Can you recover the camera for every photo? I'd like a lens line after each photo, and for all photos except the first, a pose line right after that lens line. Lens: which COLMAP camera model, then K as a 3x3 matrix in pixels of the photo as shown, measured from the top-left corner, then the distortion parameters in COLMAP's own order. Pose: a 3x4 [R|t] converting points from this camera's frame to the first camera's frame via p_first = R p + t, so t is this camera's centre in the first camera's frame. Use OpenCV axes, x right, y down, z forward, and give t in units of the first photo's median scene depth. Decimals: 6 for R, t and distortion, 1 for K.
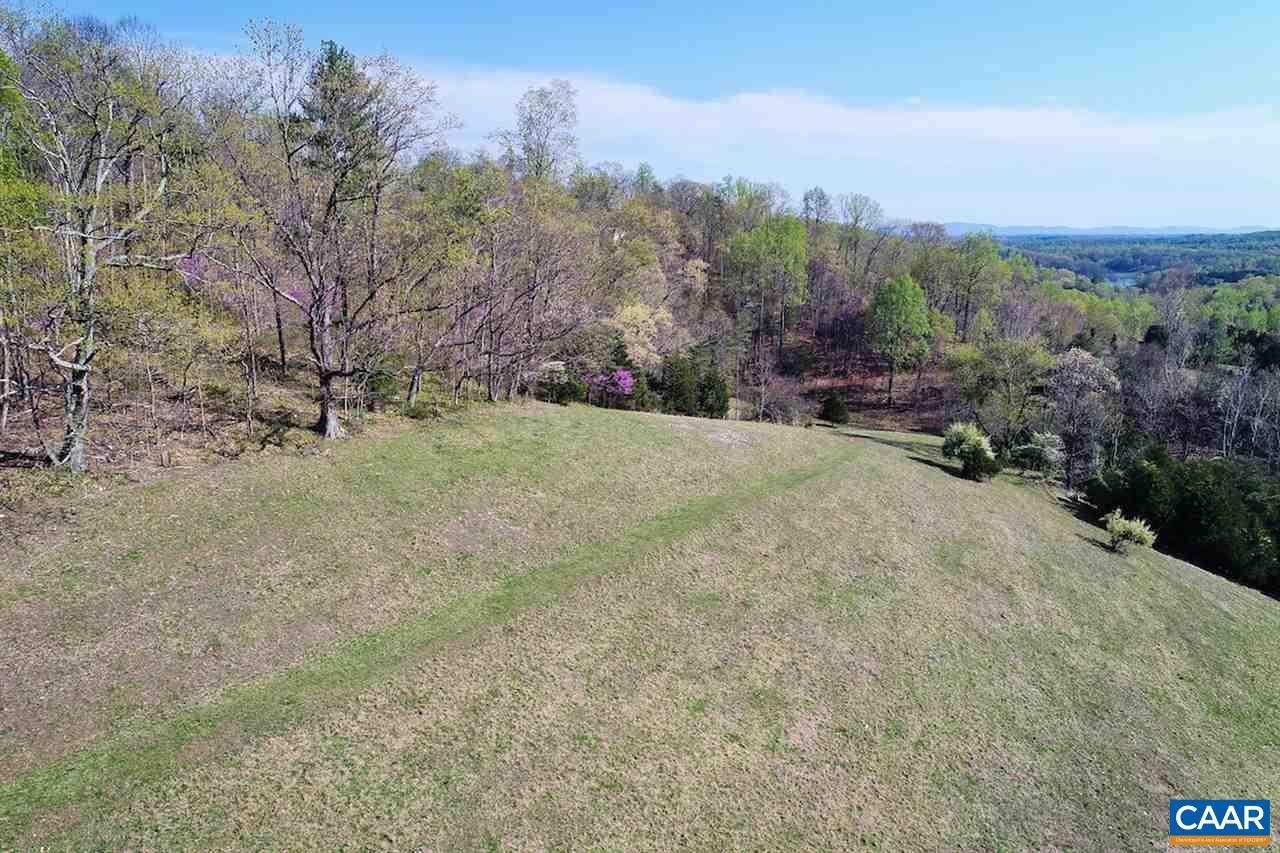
lens RADIAL K [[858.6, 0, 642.4], [0, 858.6, 431.9], [0, 0, 1]] dist [-0.000932, -0.001036]
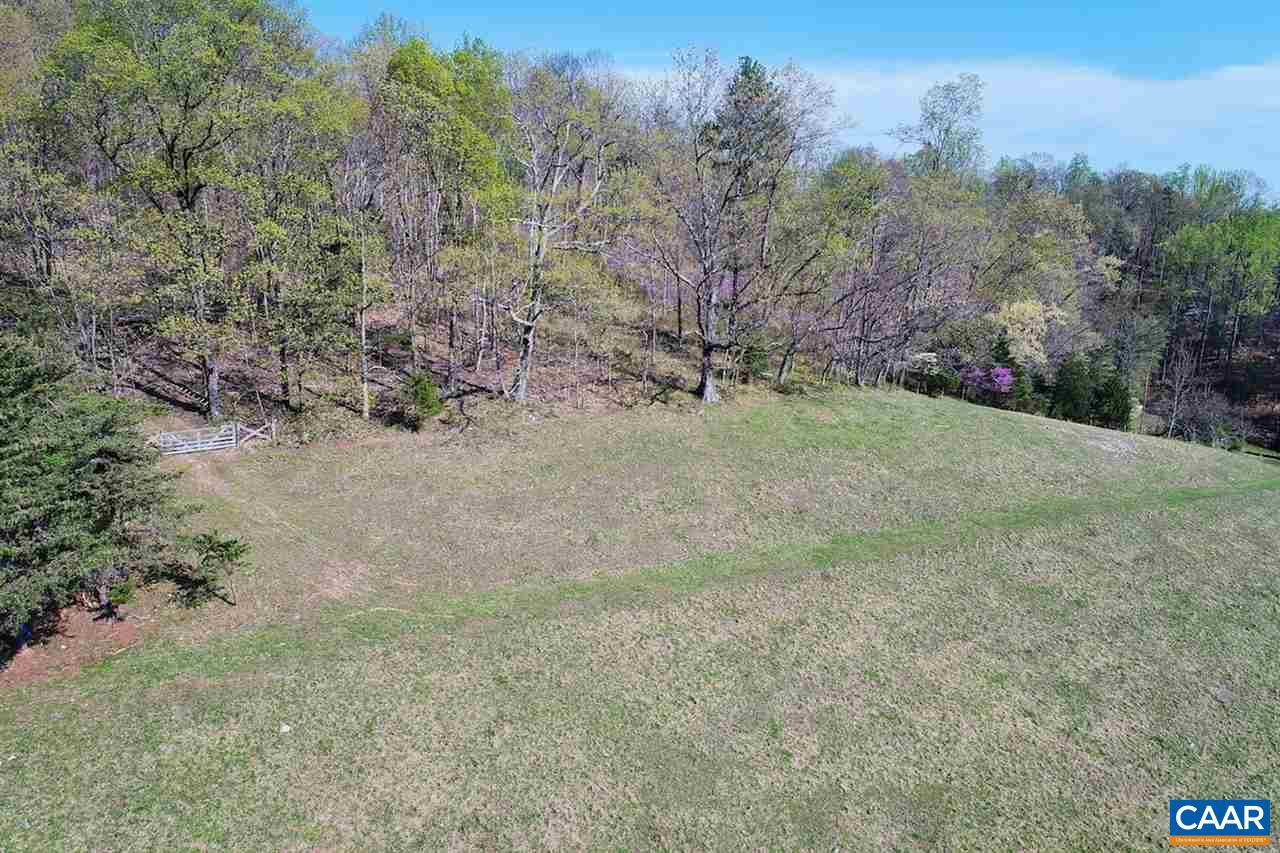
lens RADIAL K [[858.6, 0, 637.6], [0, 858.6, 425.8], [0, 0, 1]] dist [-0.000932, -0.001036]
pose [[0.893105, 0.099867, -0.438622, 0.071343], [-0.101686, 0.994627, 0.019412, 0.029013], [0.438204, 0.027264, 0.898462, -0.088932]]
